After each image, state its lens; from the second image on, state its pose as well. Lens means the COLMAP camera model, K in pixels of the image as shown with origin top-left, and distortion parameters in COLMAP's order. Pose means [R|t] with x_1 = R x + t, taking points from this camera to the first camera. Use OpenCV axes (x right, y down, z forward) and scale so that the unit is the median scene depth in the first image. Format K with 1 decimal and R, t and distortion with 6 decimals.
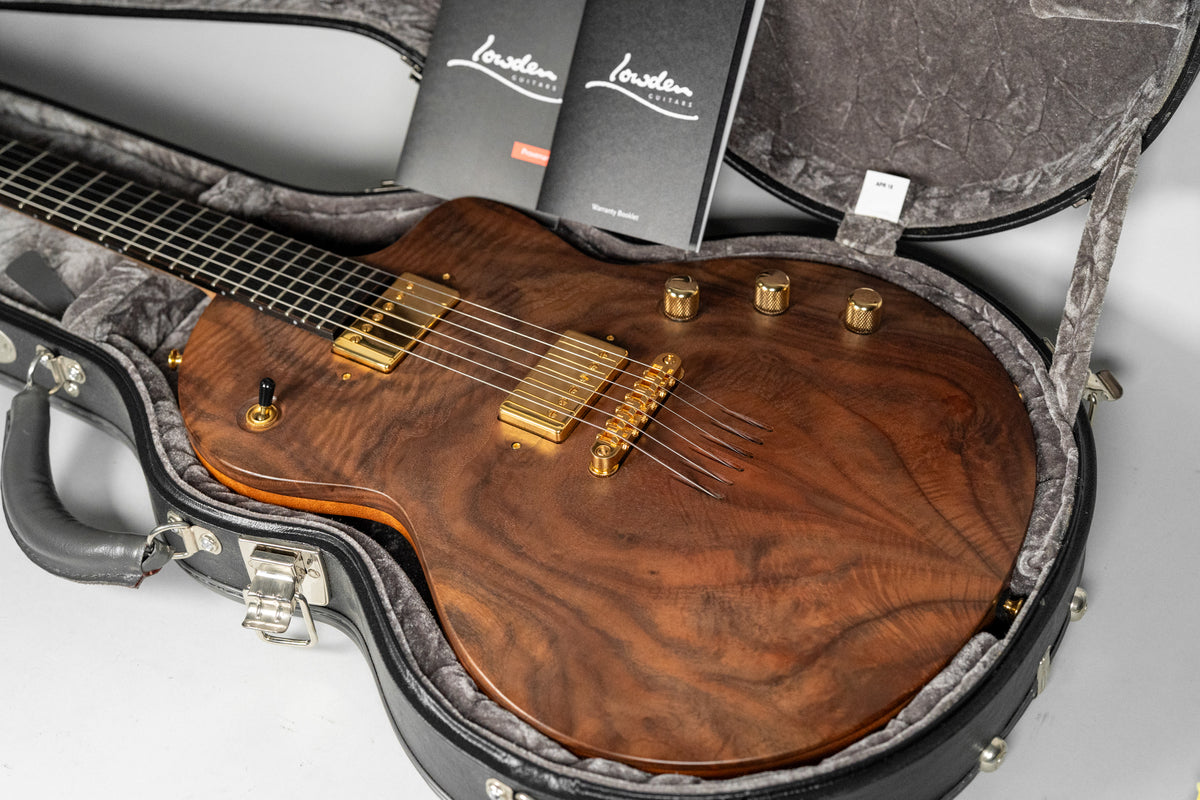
lens RADIAL K [[1814.5, 0, 600.0], [0, 1814.5, 400.0], [0, 0, 1]] dist [-0.007266, 0.072698]
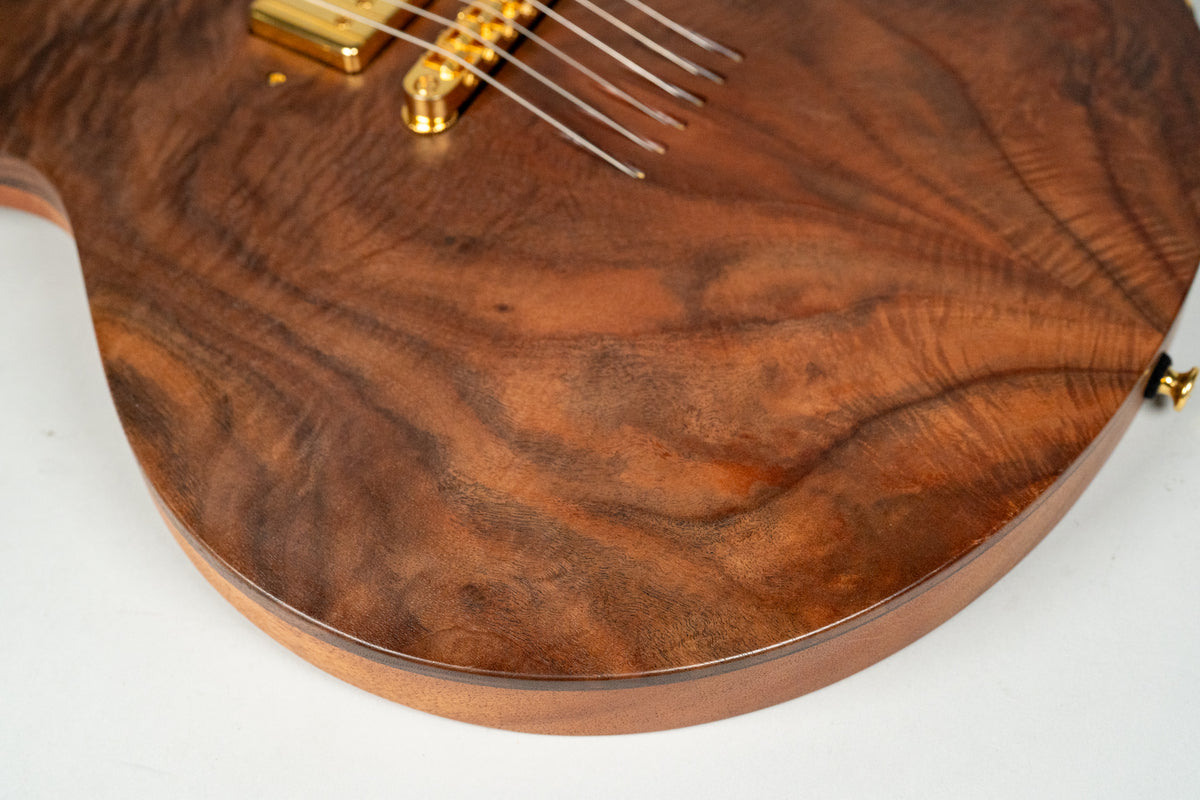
lens RADIAL K [[1892.4, 0, 600.0], [0, 1892.4, 400.0], [0, 0, 1]] dist [0.000881, 0.030746]
pose [[0.999776, 0.015073, -0.014848, 0.065678], [-0.013134, 0.992317, 0.123021, 0.052946], [0.016588, -0.122799, 0.992293, 0.445203]]
